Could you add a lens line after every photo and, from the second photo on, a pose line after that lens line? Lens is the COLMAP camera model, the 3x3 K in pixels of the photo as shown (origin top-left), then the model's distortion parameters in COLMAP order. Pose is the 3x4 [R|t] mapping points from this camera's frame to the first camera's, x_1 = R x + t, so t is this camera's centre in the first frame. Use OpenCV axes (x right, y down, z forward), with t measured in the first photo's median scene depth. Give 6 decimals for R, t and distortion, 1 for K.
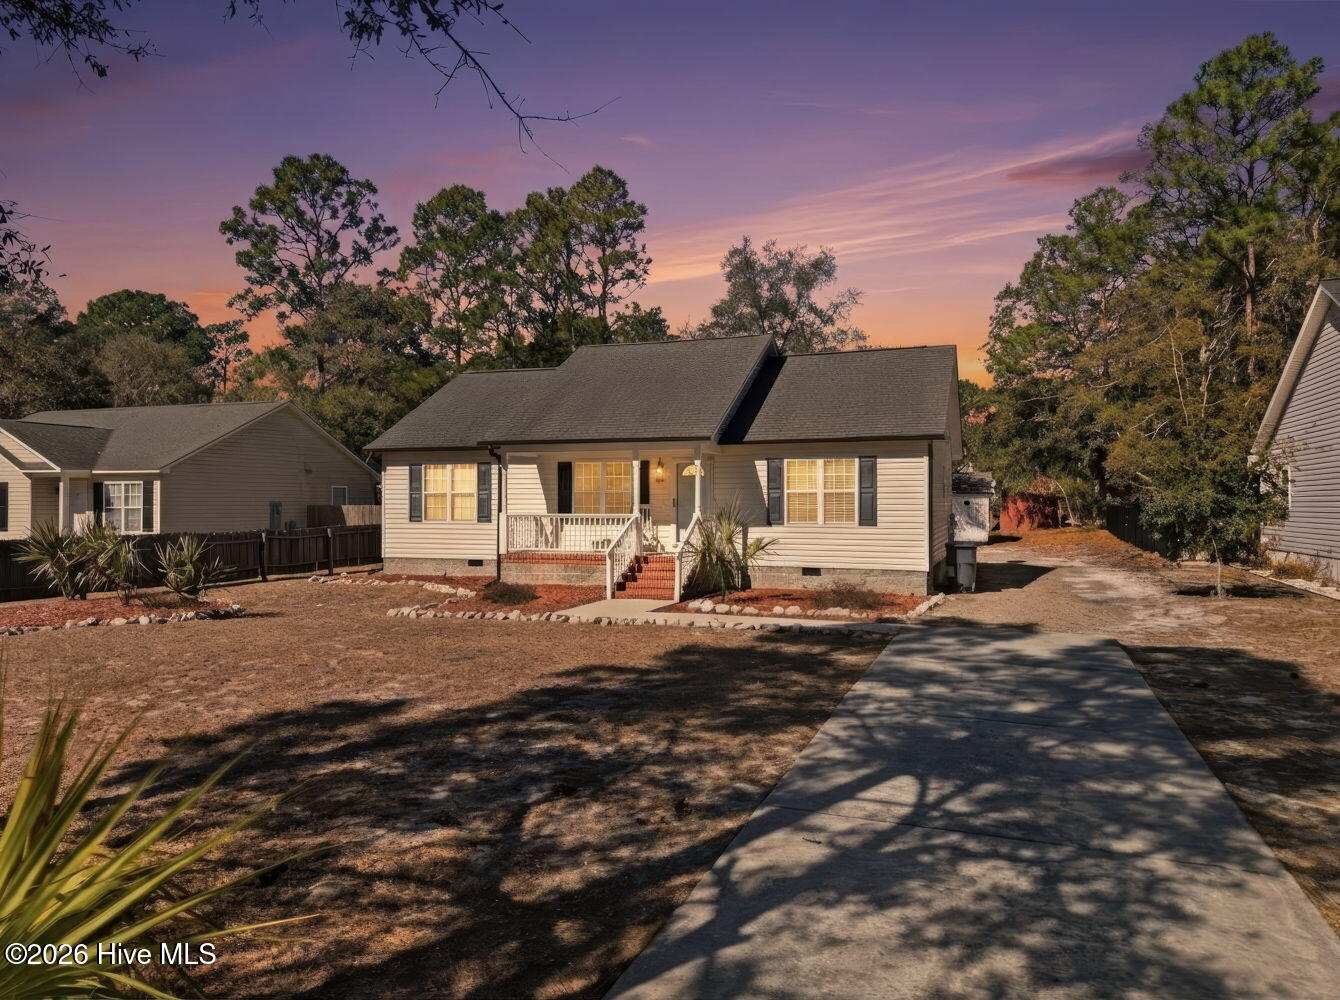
lens RADIAL K [[919.7, 0, 670.1], [0, 919.7, 494.5], [0, 0, 1]] dist [0.001508, -0.000887]
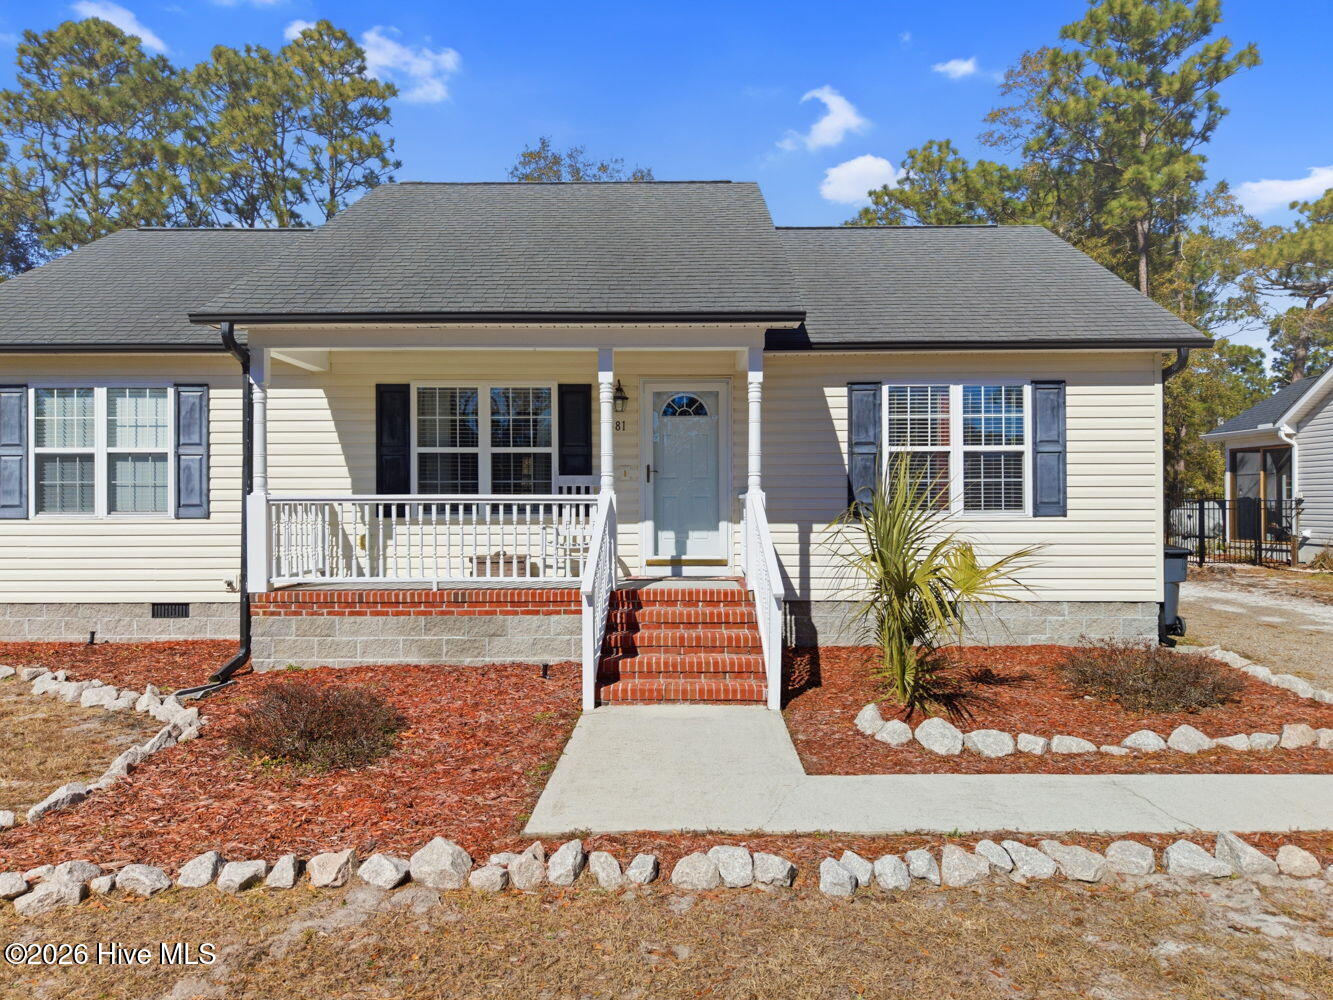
lens RADIAL K [[914.9, 0, 666.6], [0, 914.9, 494.6], [0, 0, 1]] dist [0.001508, -0.000887]
pose [[0.942529, 0.000508, 0.334124, -0.146088], [-0.000051, 0.999999, -0.001378, 0.021016], [-0.334124, 0.001282, 0.942528, 0.551749]]
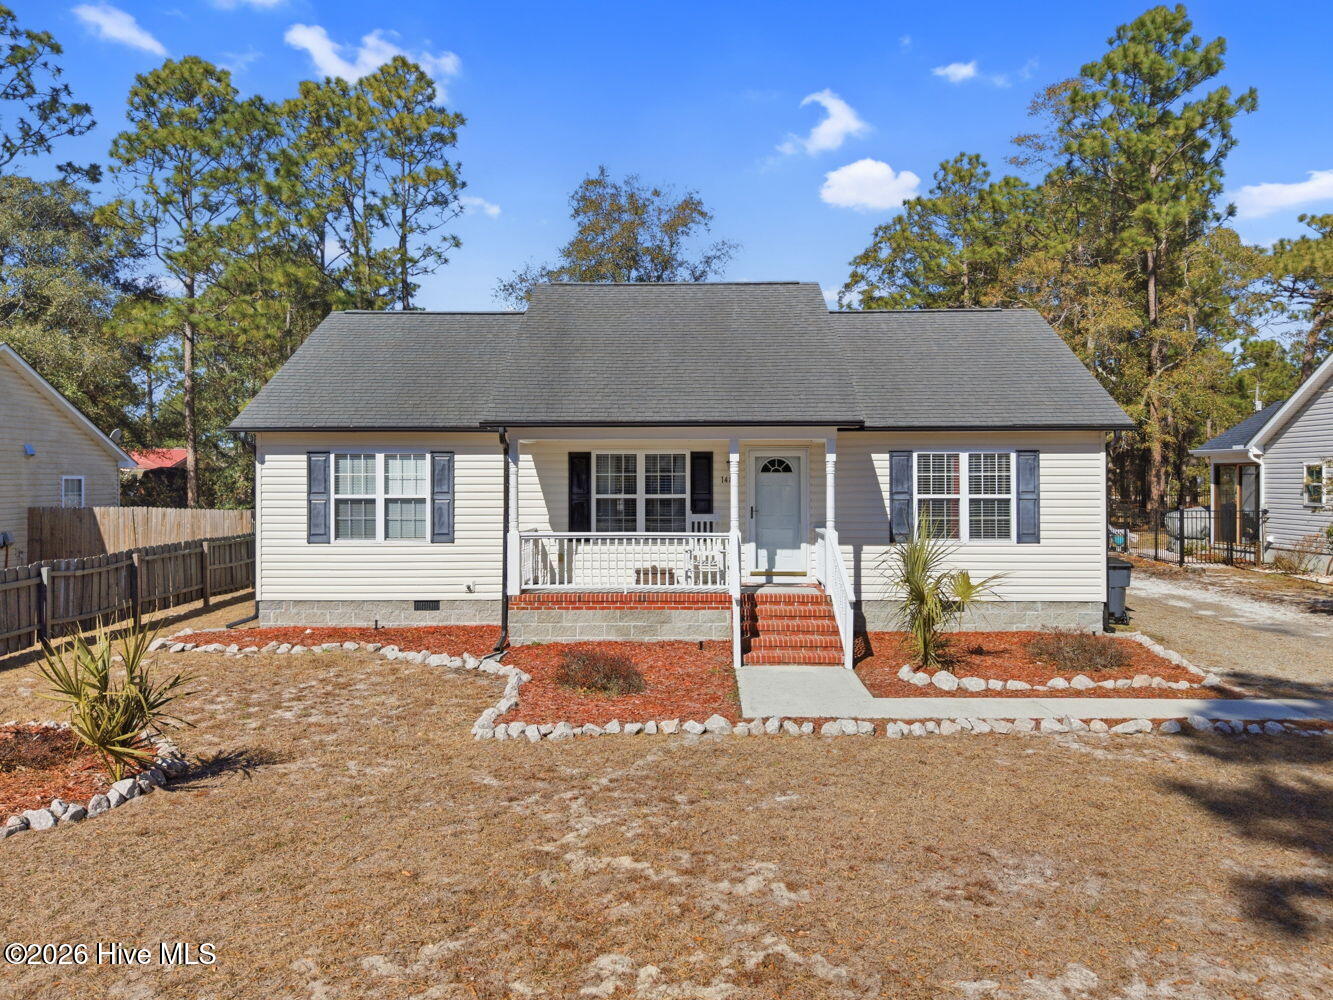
lens RADIAL K [[992.5, 0, 667.2], [0, 992.5, 473.9], [0, 0, 1]] dist [0.006788, -0.007445]
pose [[0.945708, 0.000304, 0.325016, -0.304261], [-0.001733, 0.999990, 0.004109, -0.023563], [-0.325012, -0.004450, 0.945700, 0.308939]]
